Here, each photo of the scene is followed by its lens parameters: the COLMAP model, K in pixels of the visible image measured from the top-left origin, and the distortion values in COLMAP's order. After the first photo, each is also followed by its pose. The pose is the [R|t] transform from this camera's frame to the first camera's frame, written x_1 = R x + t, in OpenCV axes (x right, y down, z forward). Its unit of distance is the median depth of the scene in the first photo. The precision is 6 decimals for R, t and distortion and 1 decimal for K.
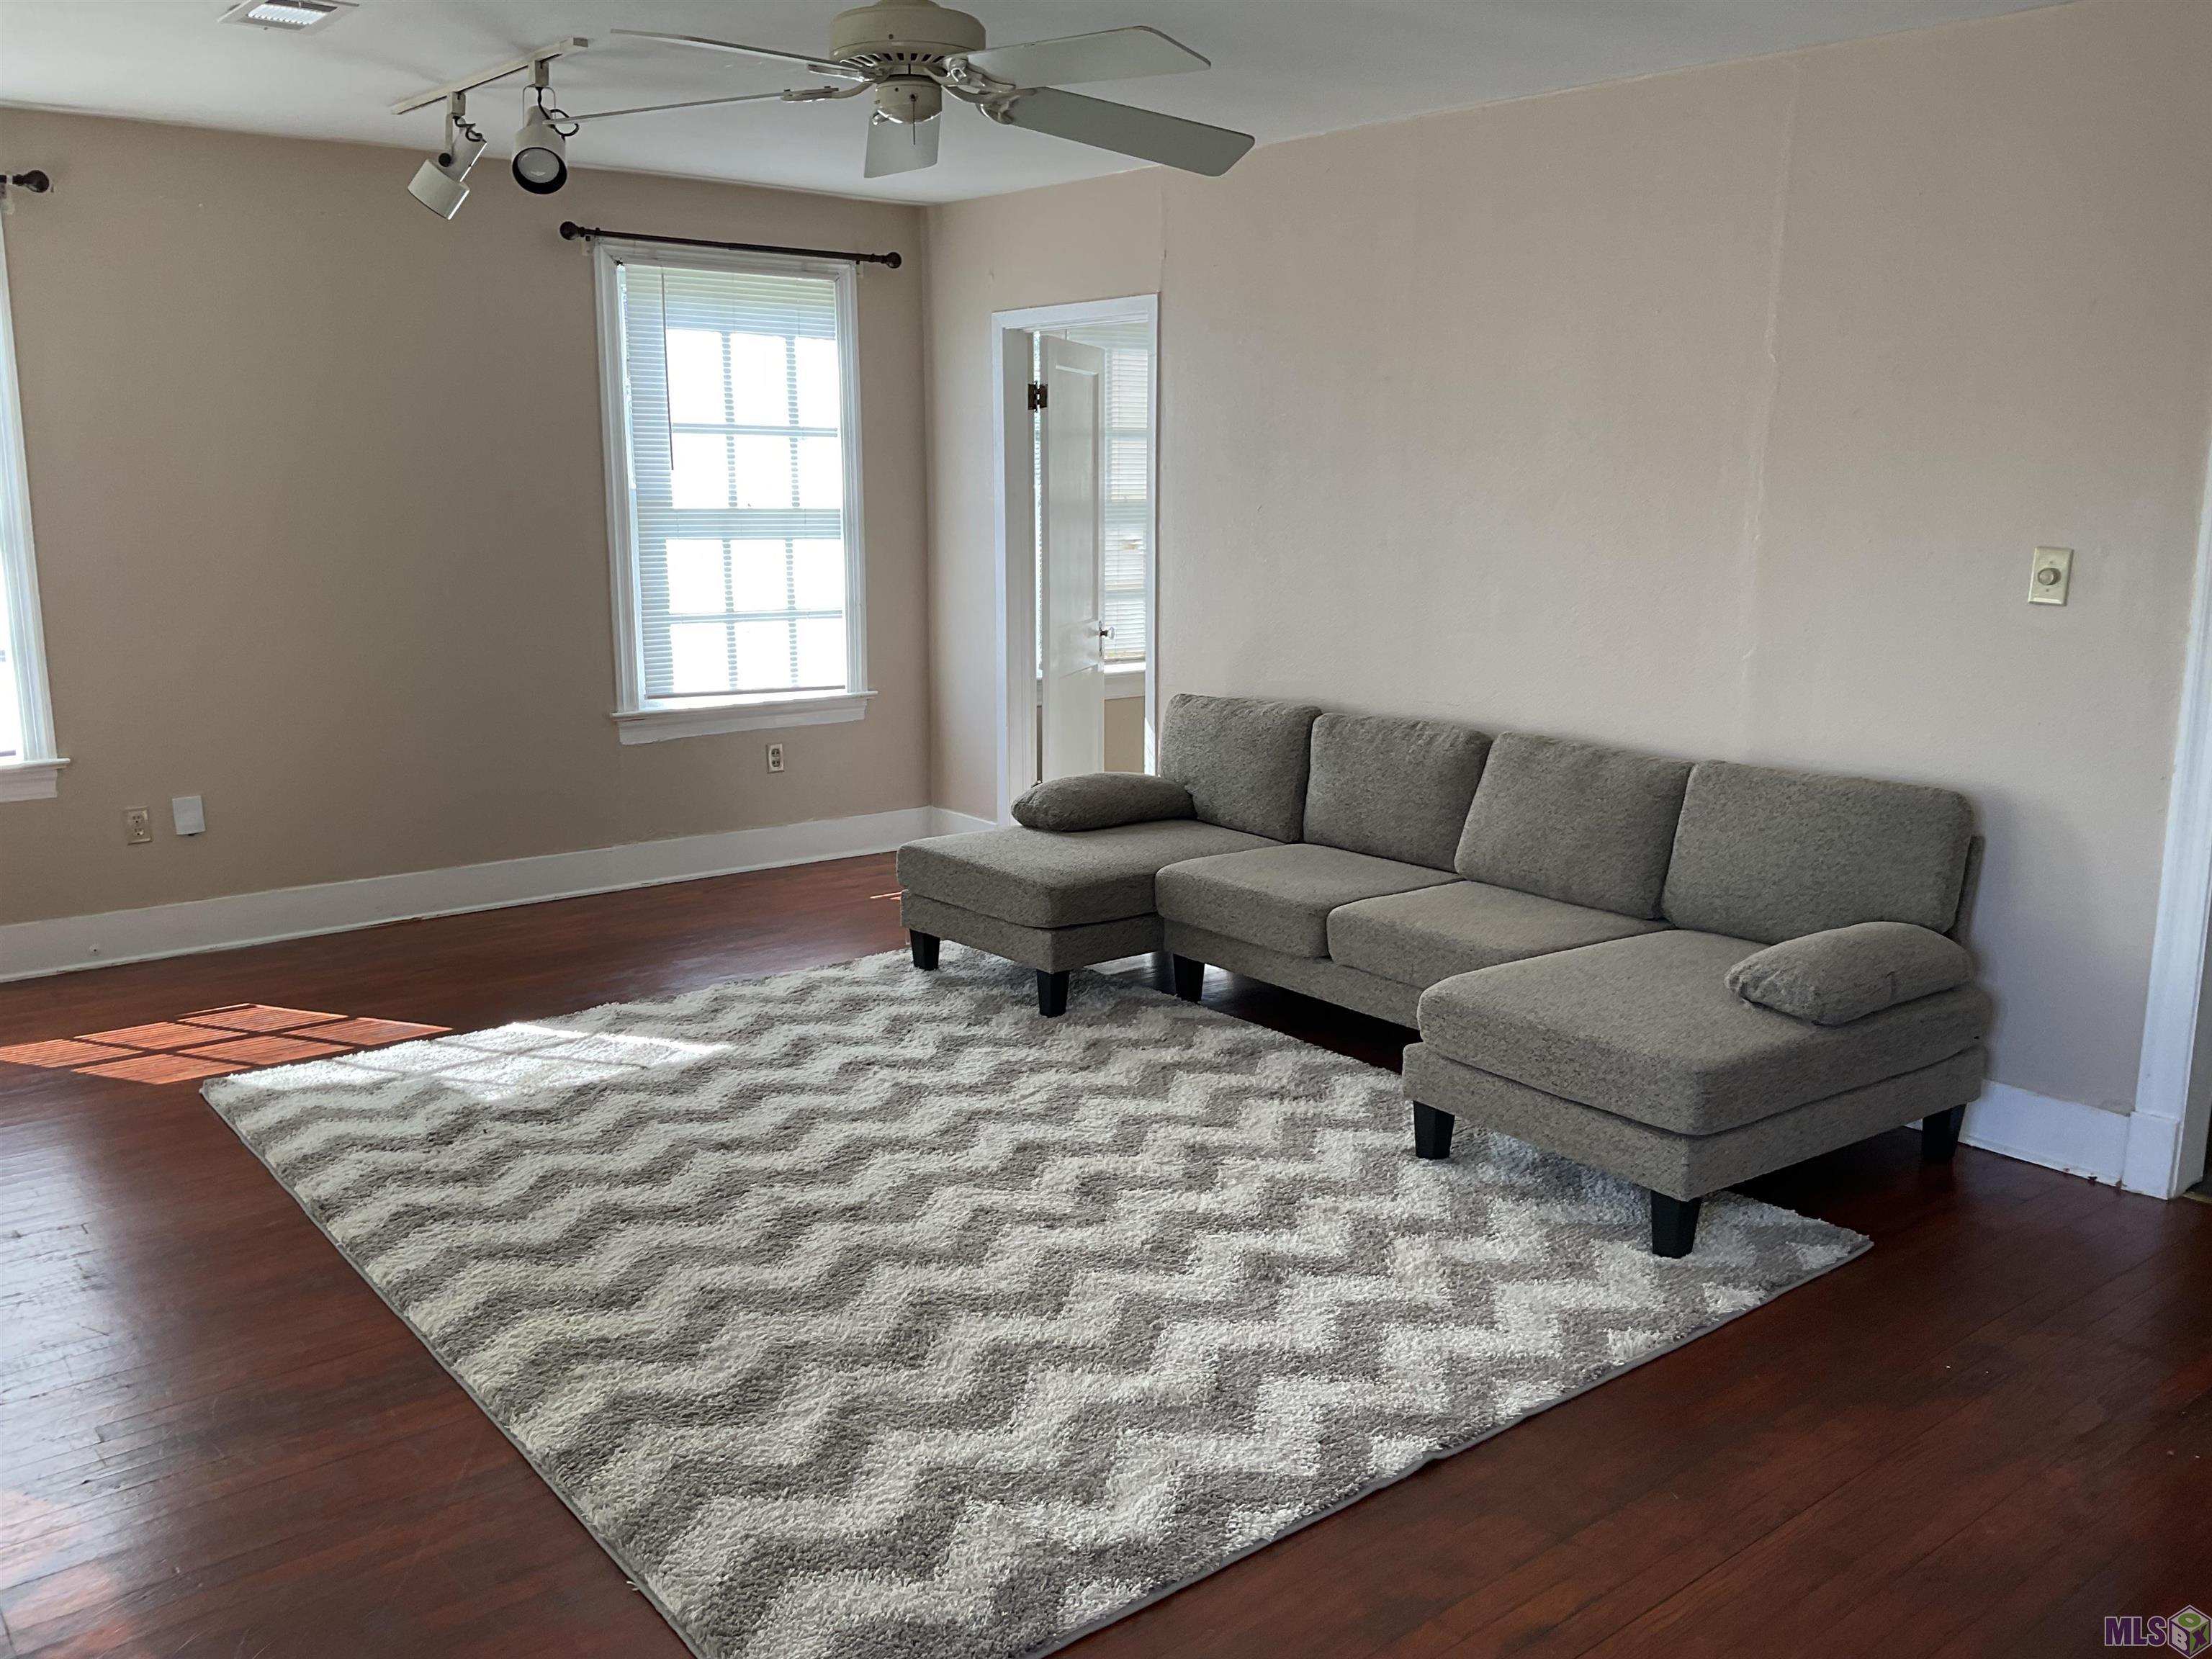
lens RADIAL K [[1836.4, 0, 1106.0], [0, 1836.4, 829.5], [0, 0, 1]] dist [0.121806, -0.187227]
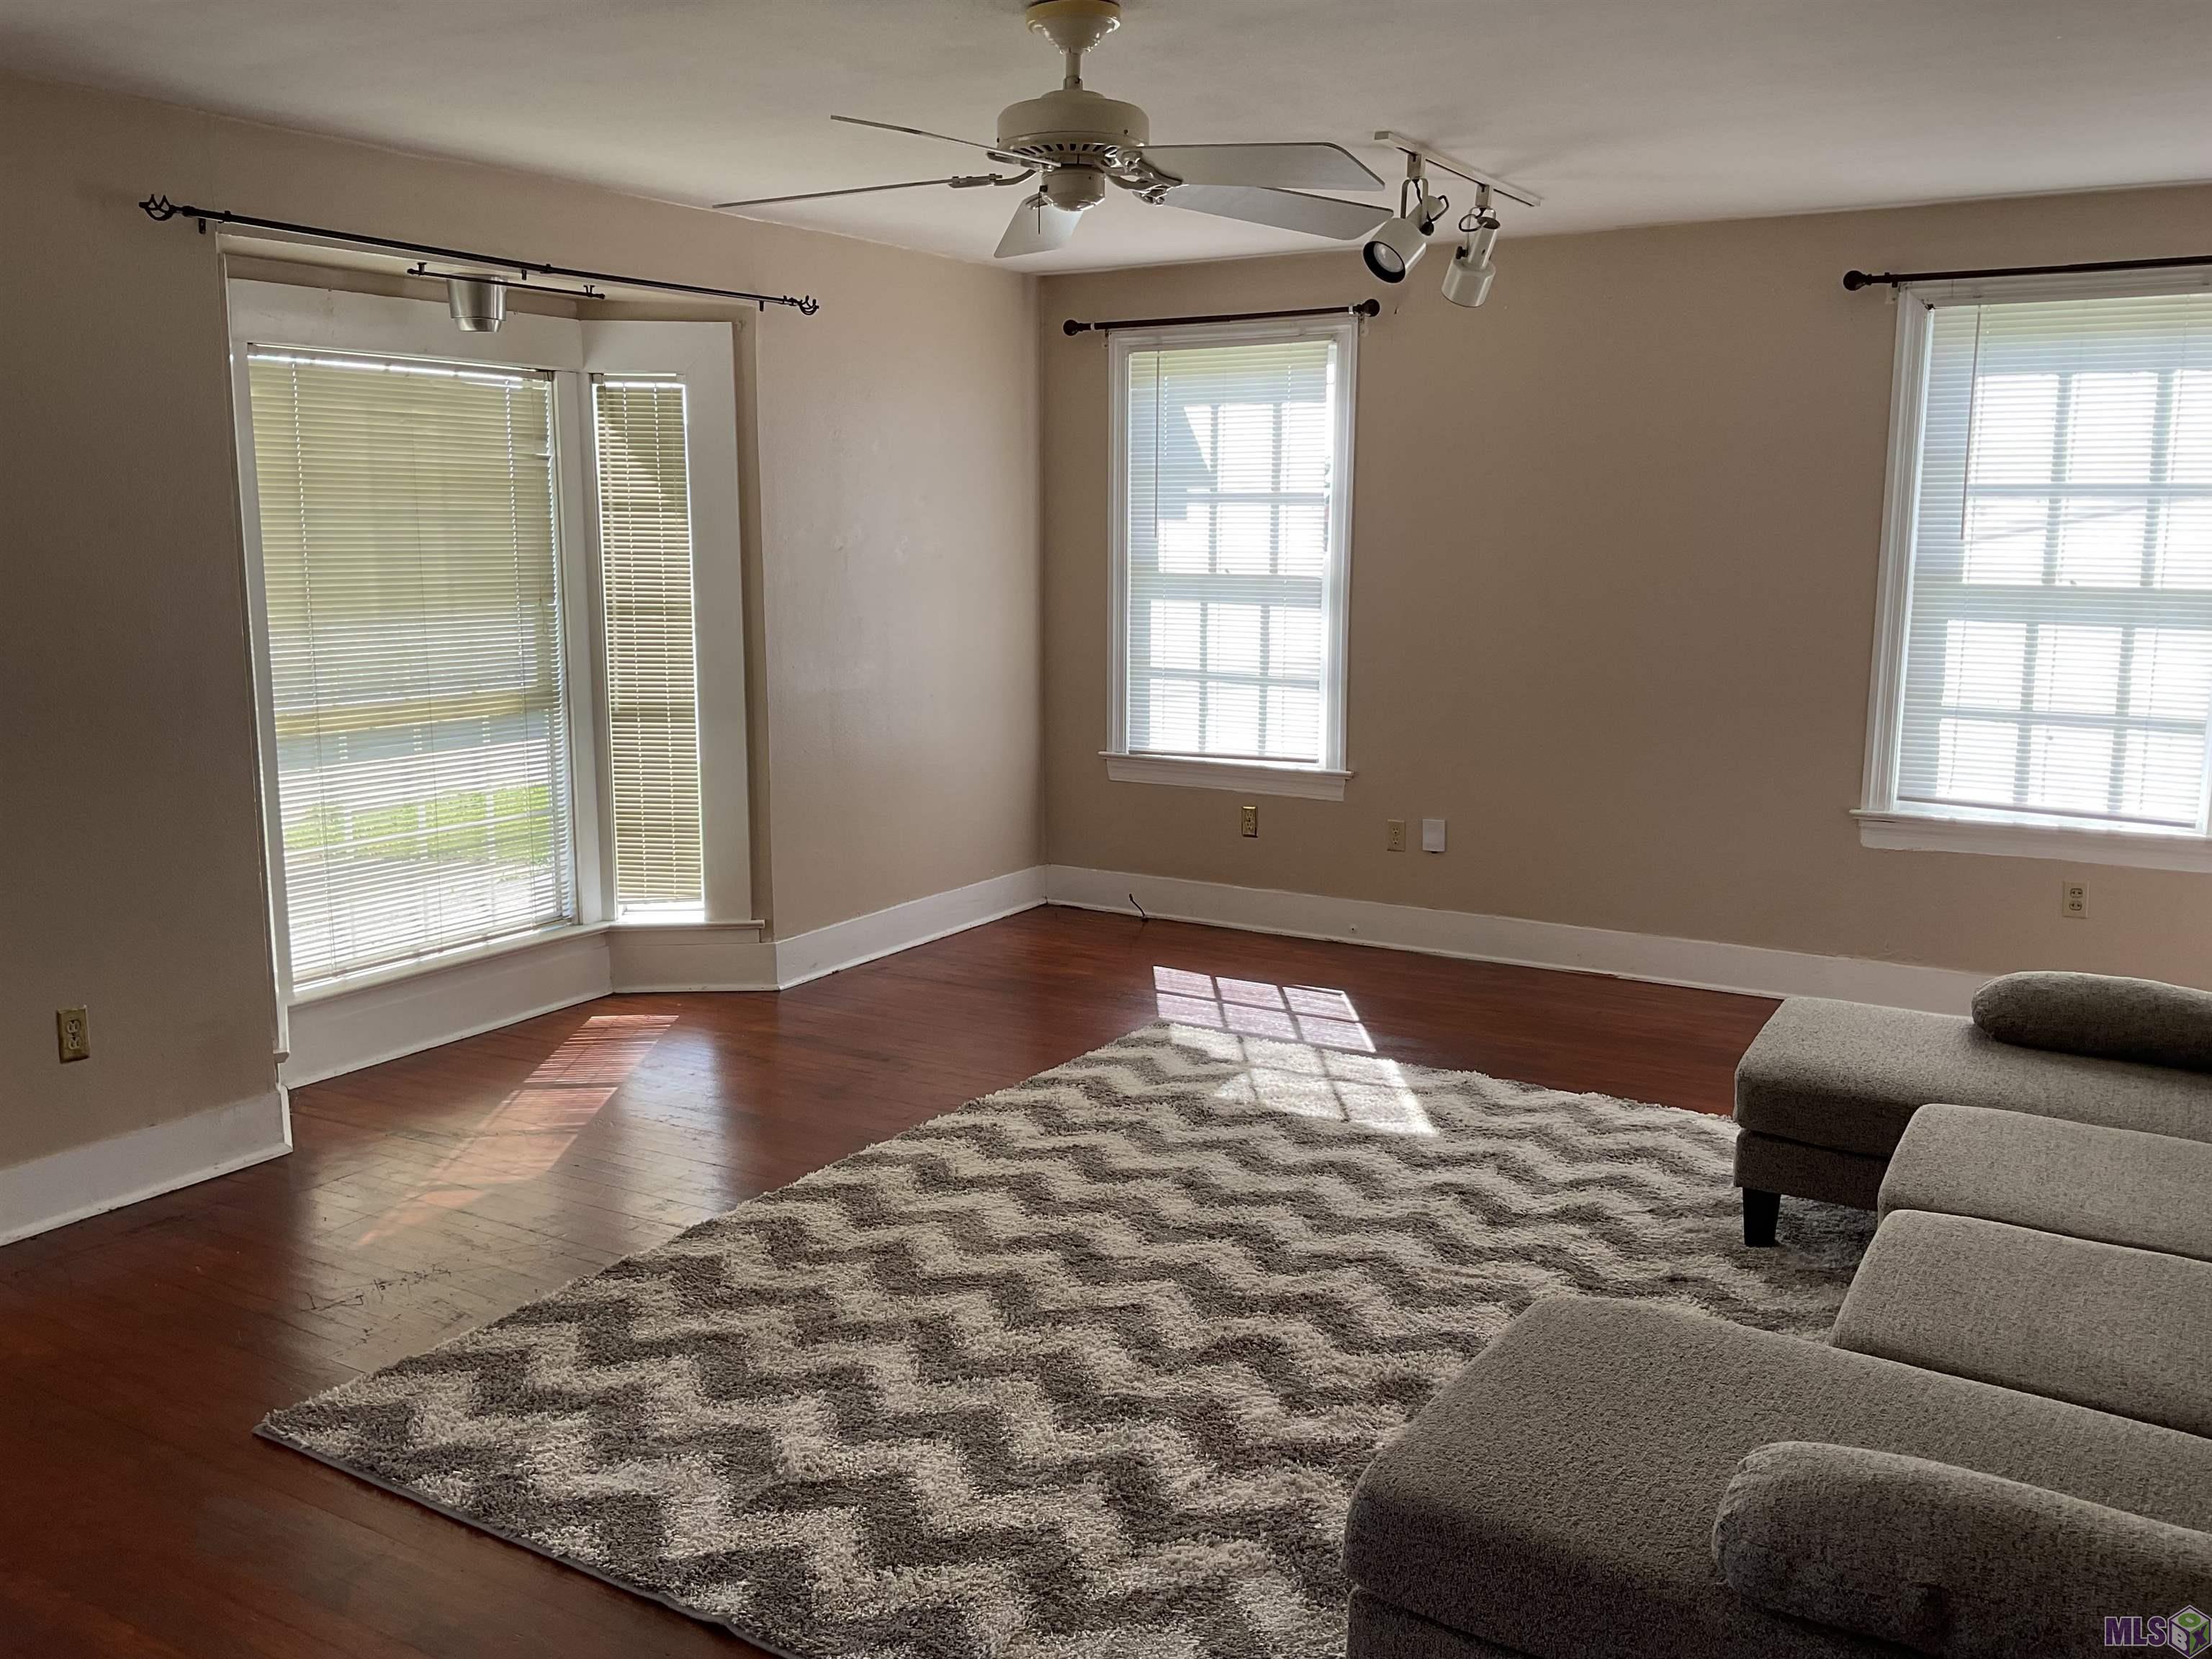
lens RADIAL K [[1851.5, 0, 1106.0], [0, 1851.5, 829.5], [0, 0, 1]] dist [0.079194, -0.209956]
pose [[0.328964, 0.149832, -0.932380, 0.681554], [-0.184719, 0.978470, 0.092065, -0.104642], [0.926100, 0.141942, 0.349558, 0.534624]]
